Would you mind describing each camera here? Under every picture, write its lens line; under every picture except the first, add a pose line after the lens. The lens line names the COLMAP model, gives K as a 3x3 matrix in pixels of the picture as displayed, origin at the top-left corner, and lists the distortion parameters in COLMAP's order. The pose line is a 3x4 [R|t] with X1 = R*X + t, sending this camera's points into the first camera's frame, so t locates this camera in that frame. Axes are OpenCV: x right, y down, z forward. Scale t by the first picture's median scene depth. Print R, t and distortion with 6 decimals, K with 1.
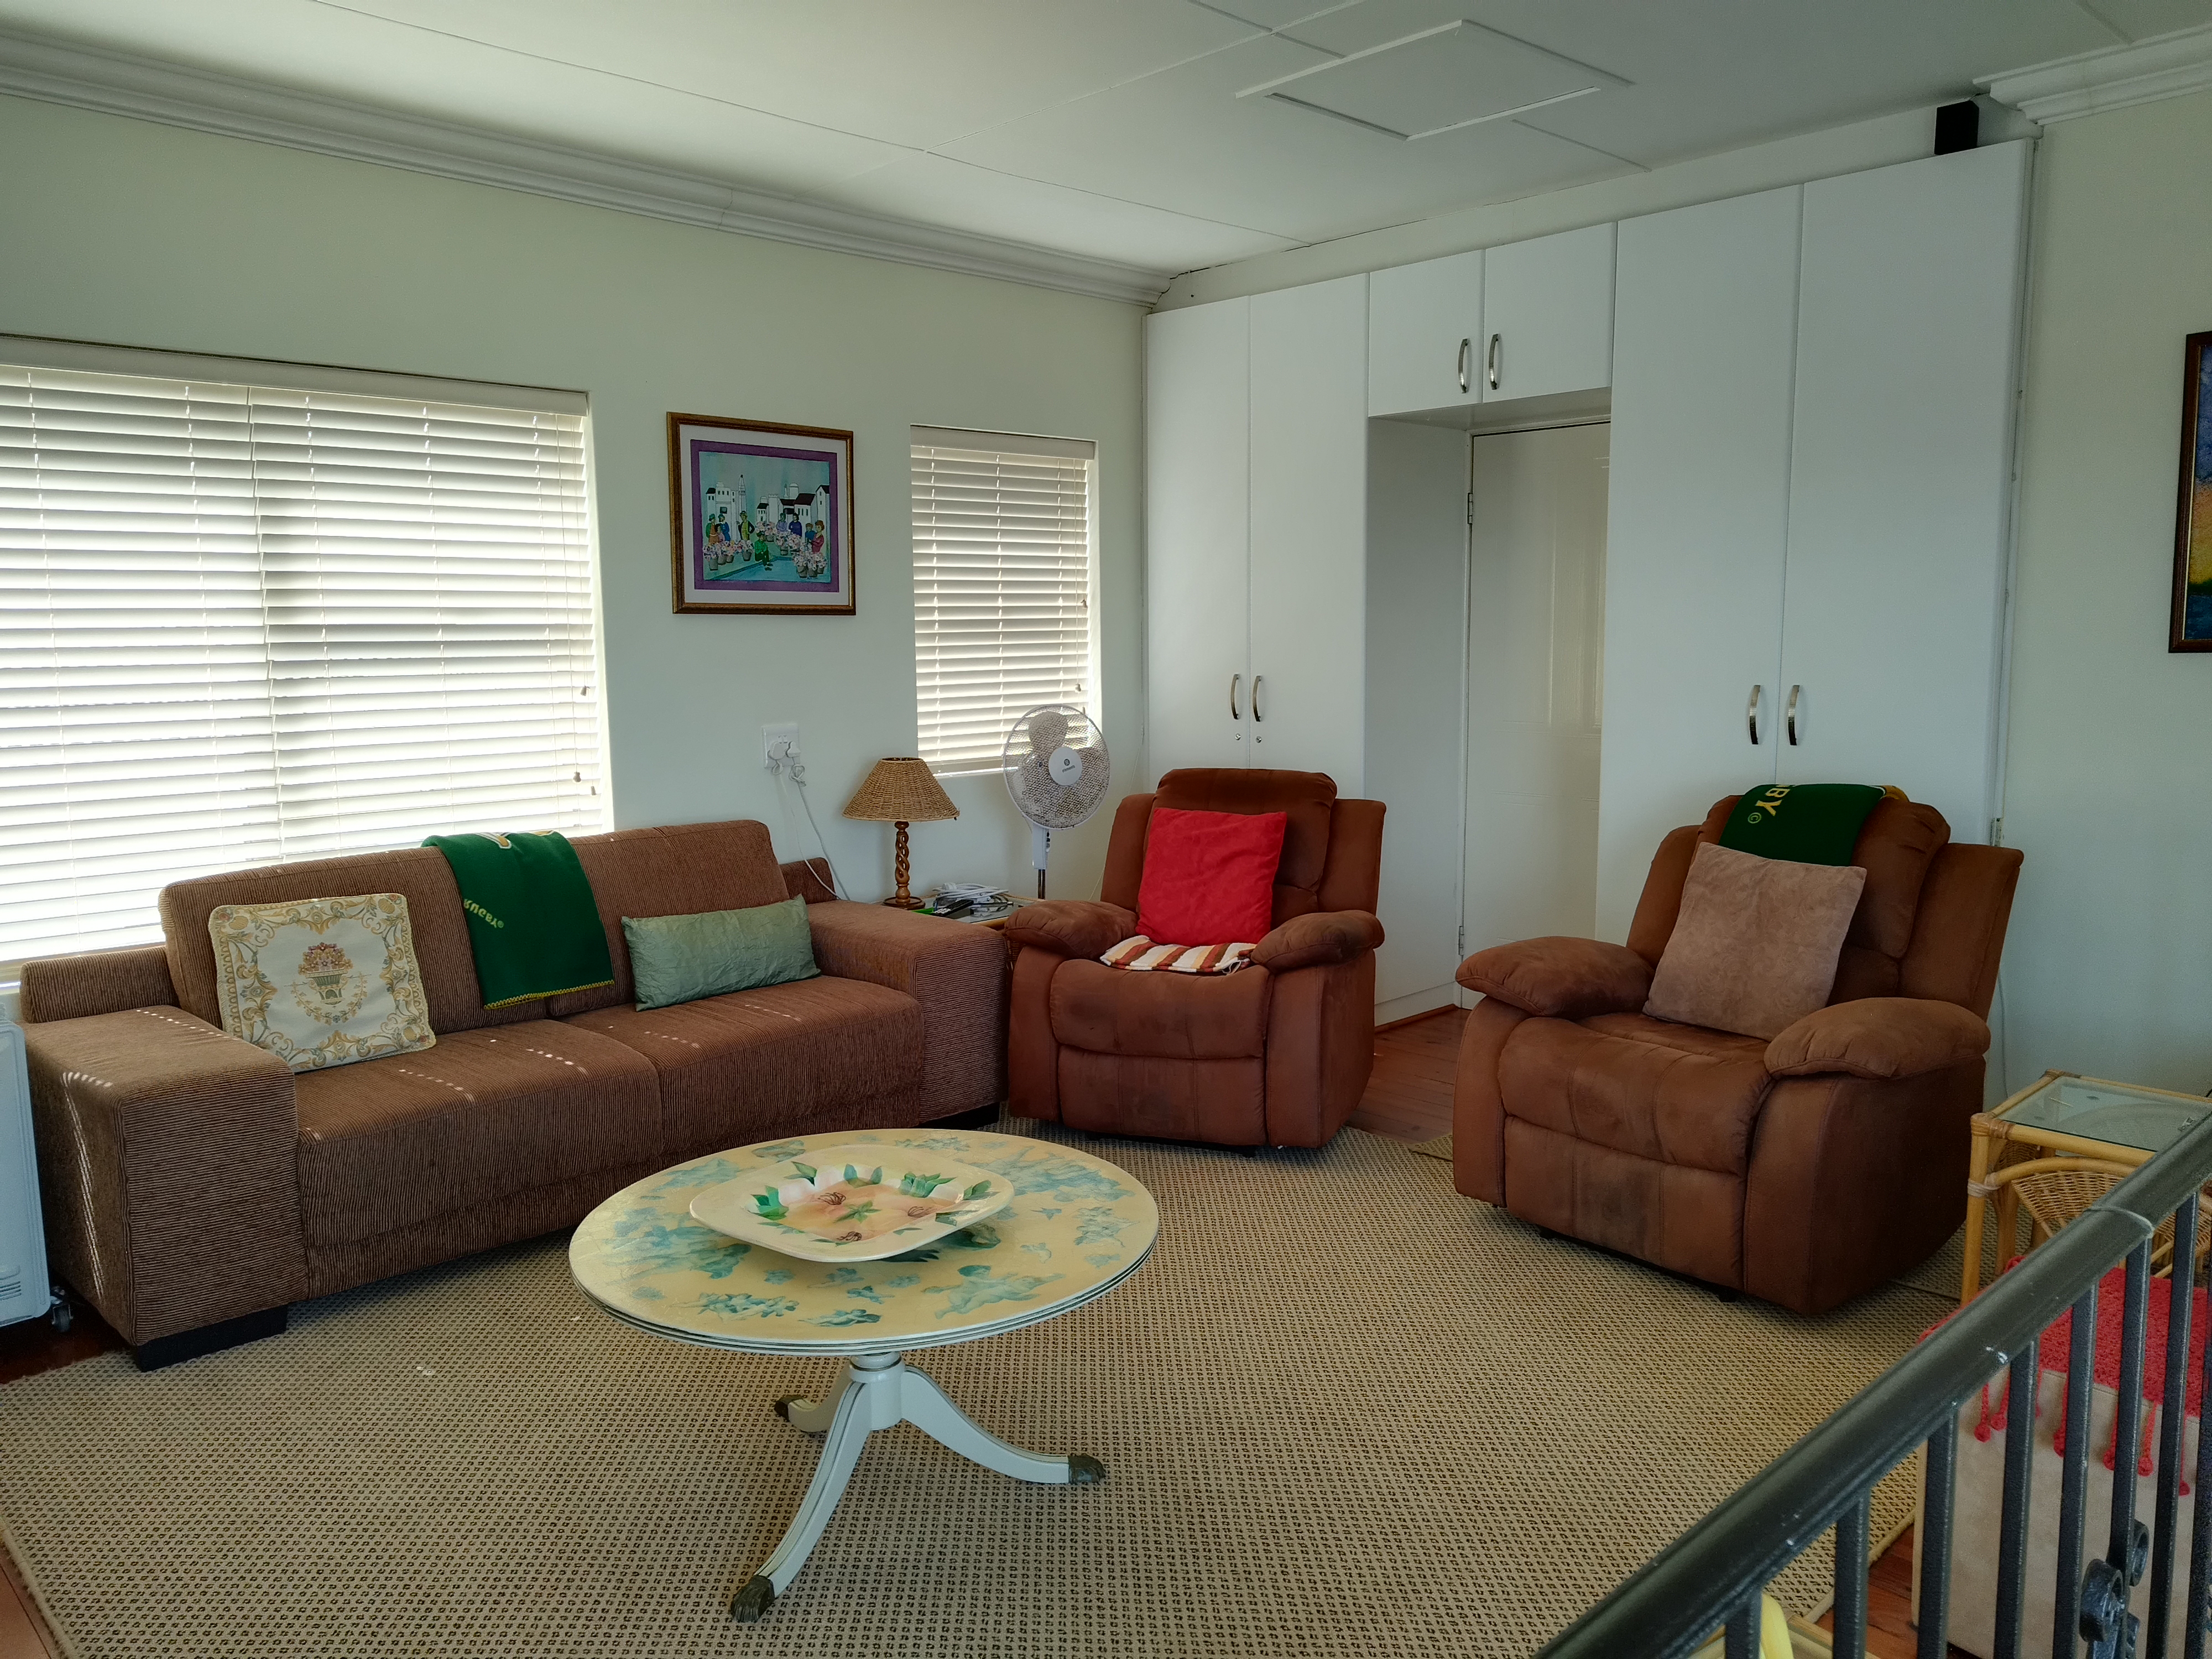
lens RADIAL K [[1613.5, 0, 1116.2], [0, 1613.5, 835.5], [0, 0, 1]] dist [0.054086, -0.047159]
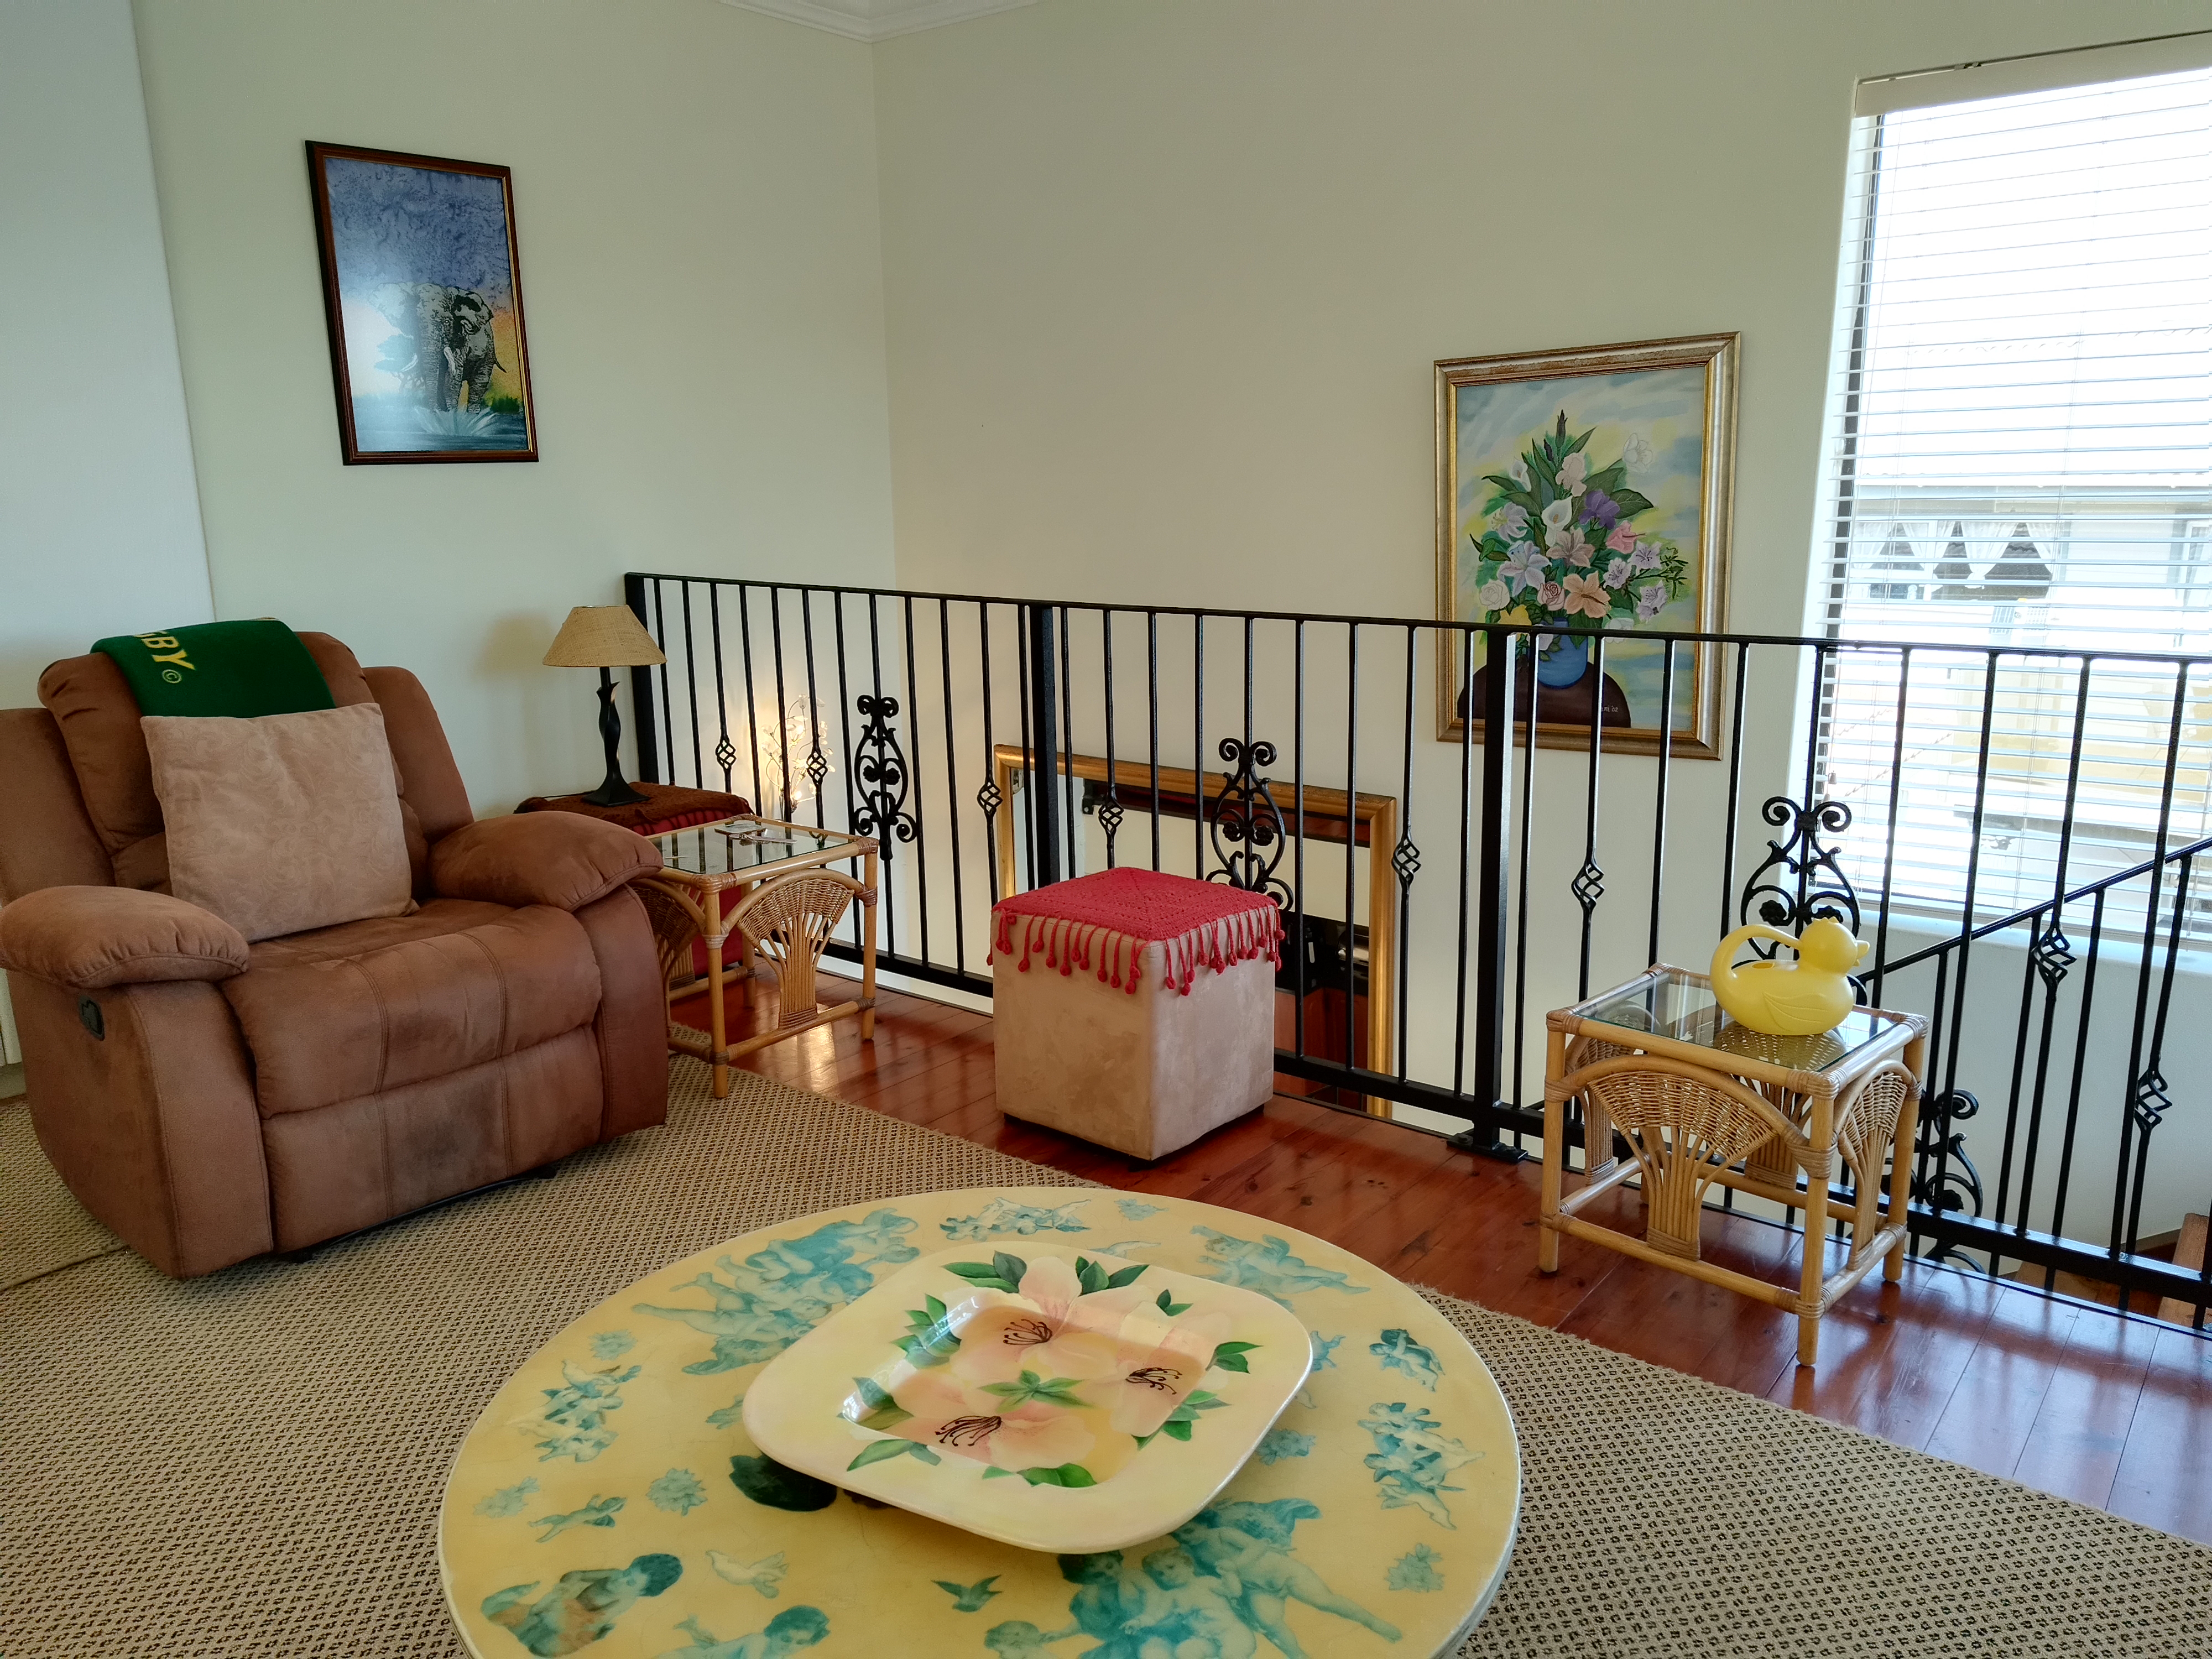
lens RADIAL K [[1613.5, 0, 1104.7], [0, 1613.5, 822.8], [0, 0, 1]] dist [0.054086, -0.047159]
pose [[-0.130933, -0.203852, 0.970207, -0.468137], [0.142534, 0.964594, 0.221908, -0.056928], [-0.981092, 0.167342, -0.097241, 0.695556]]
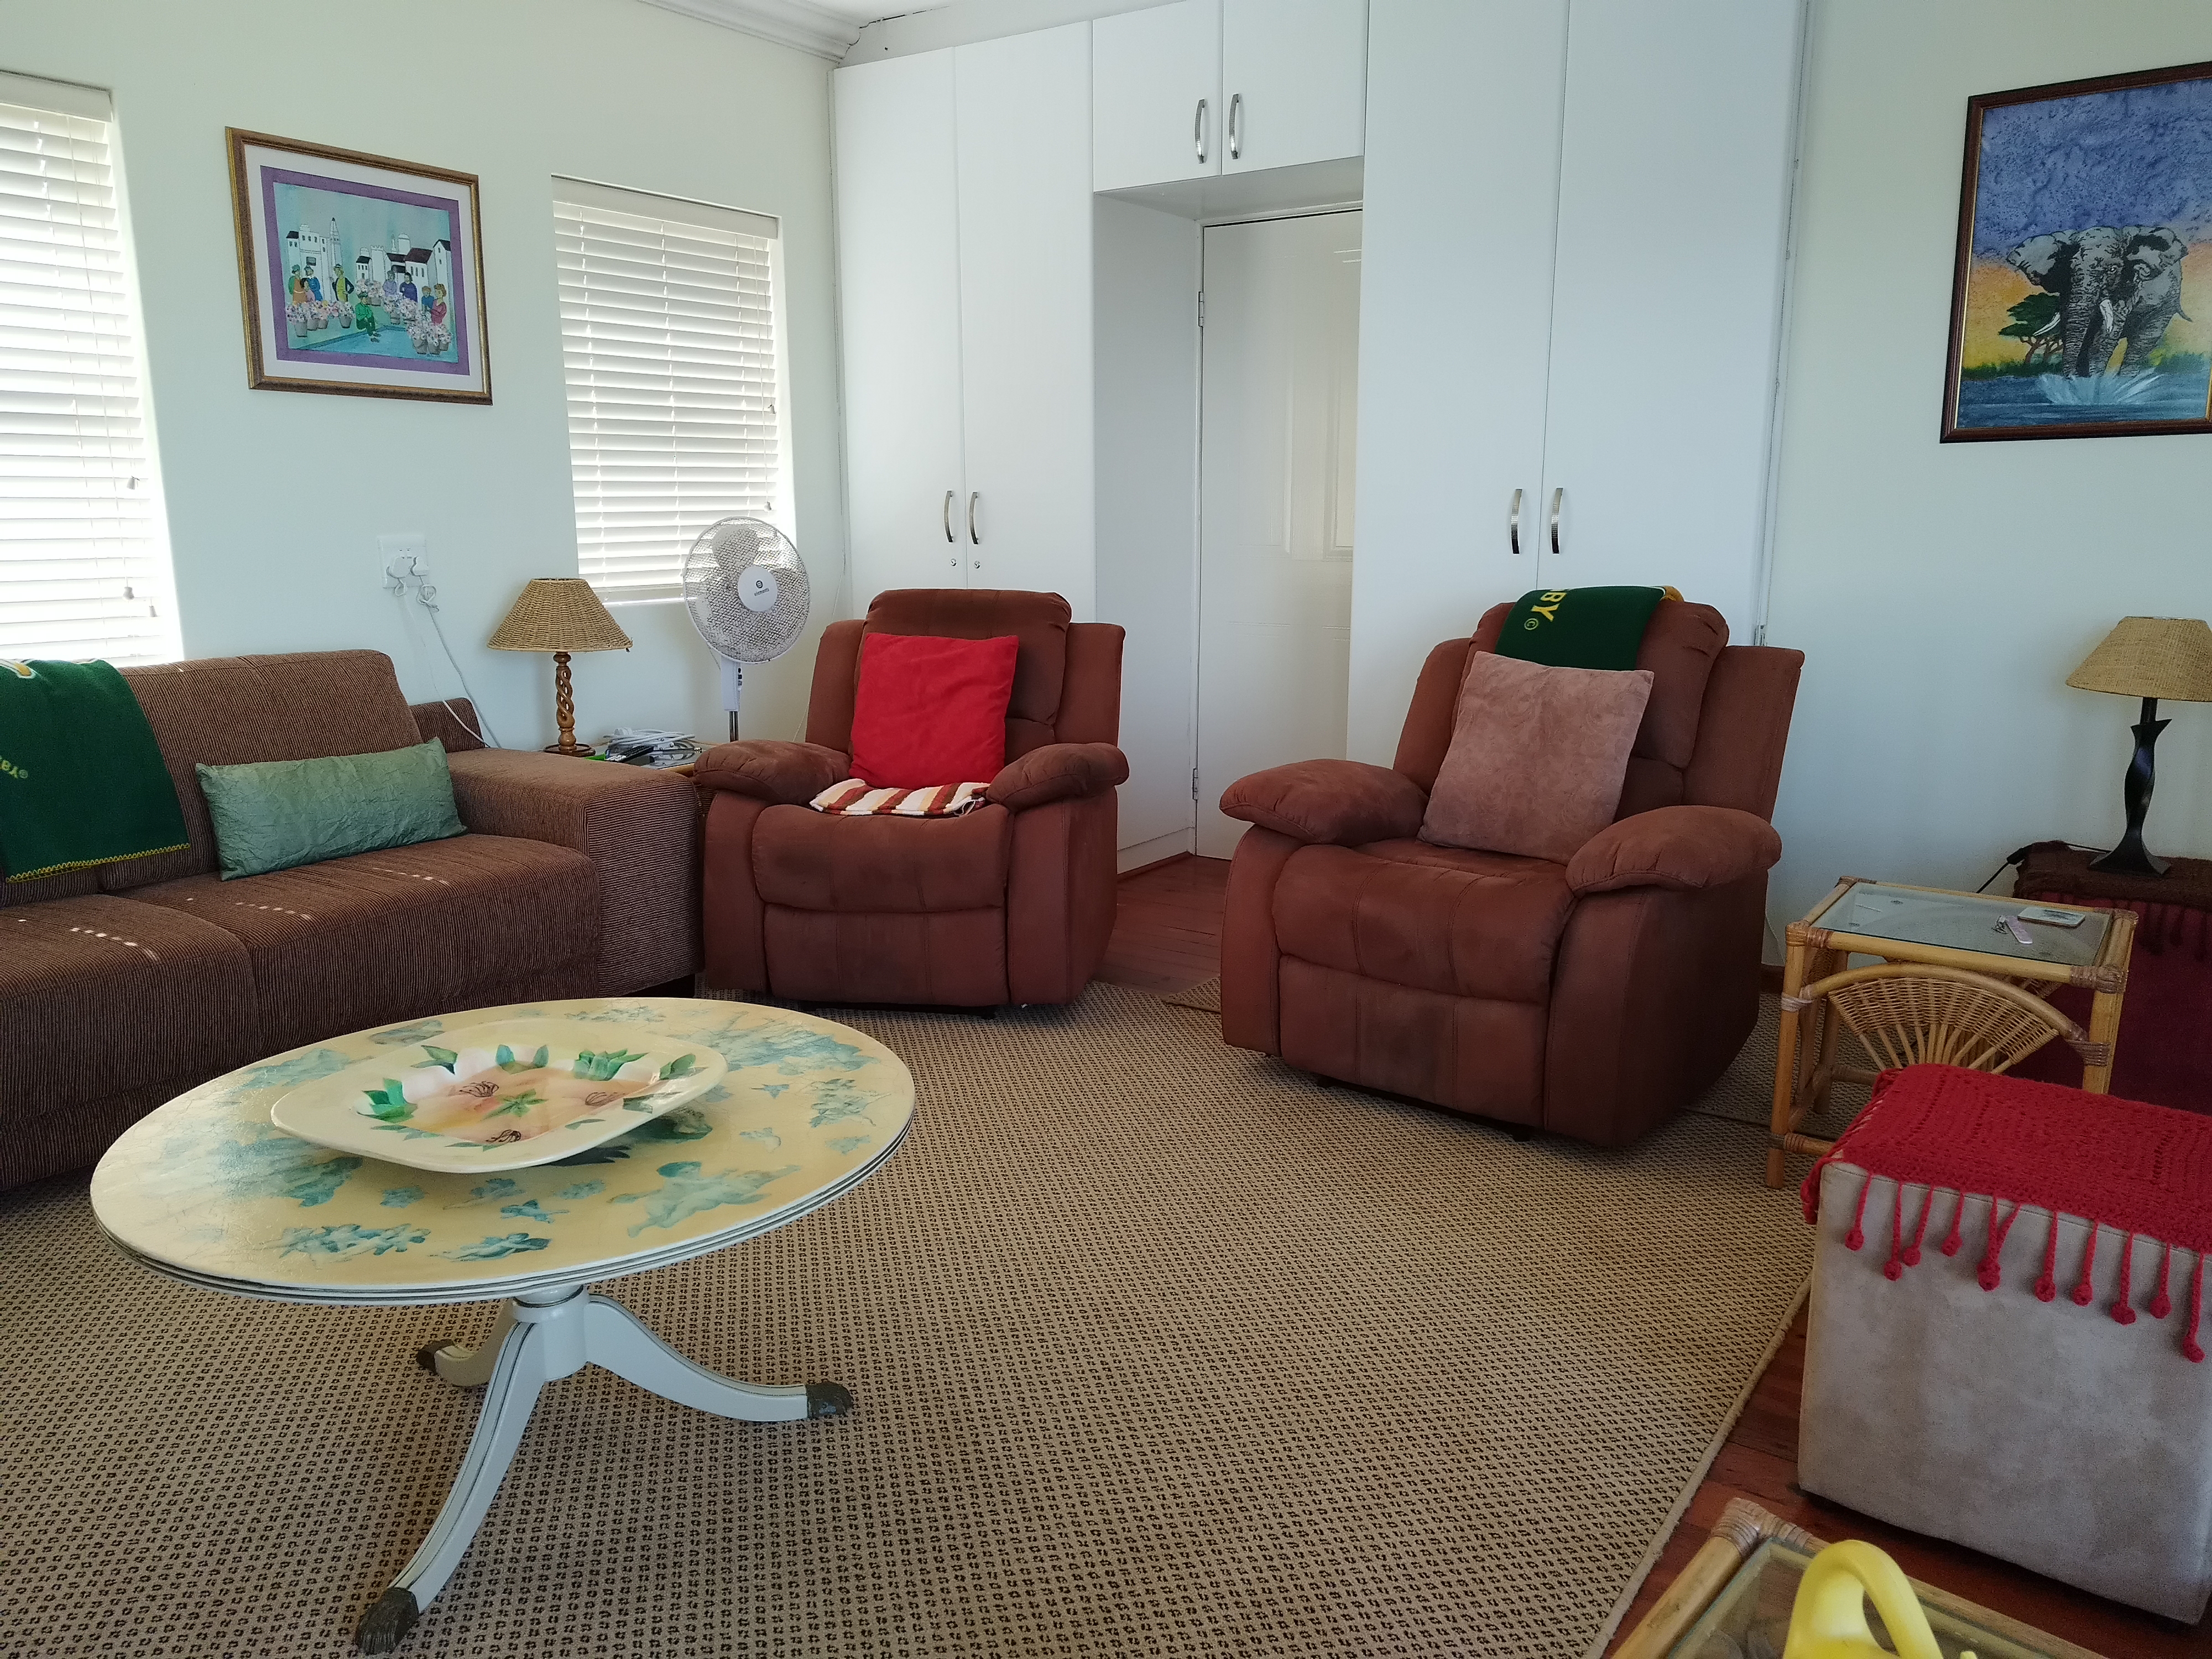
lens RADIAL K [[1613.5, 0, 1116.4], [0, 1613.5, 831.7], [0, 0, 1]] dist [0.054086, -0.047159]
pose [[0.981353, -0.030161, 0.189835, -0.017116], [0.016505, 0.997187, 0.073113, 0.038122], [-0.191506, -0.068616, 0.979090, 0.147637]]
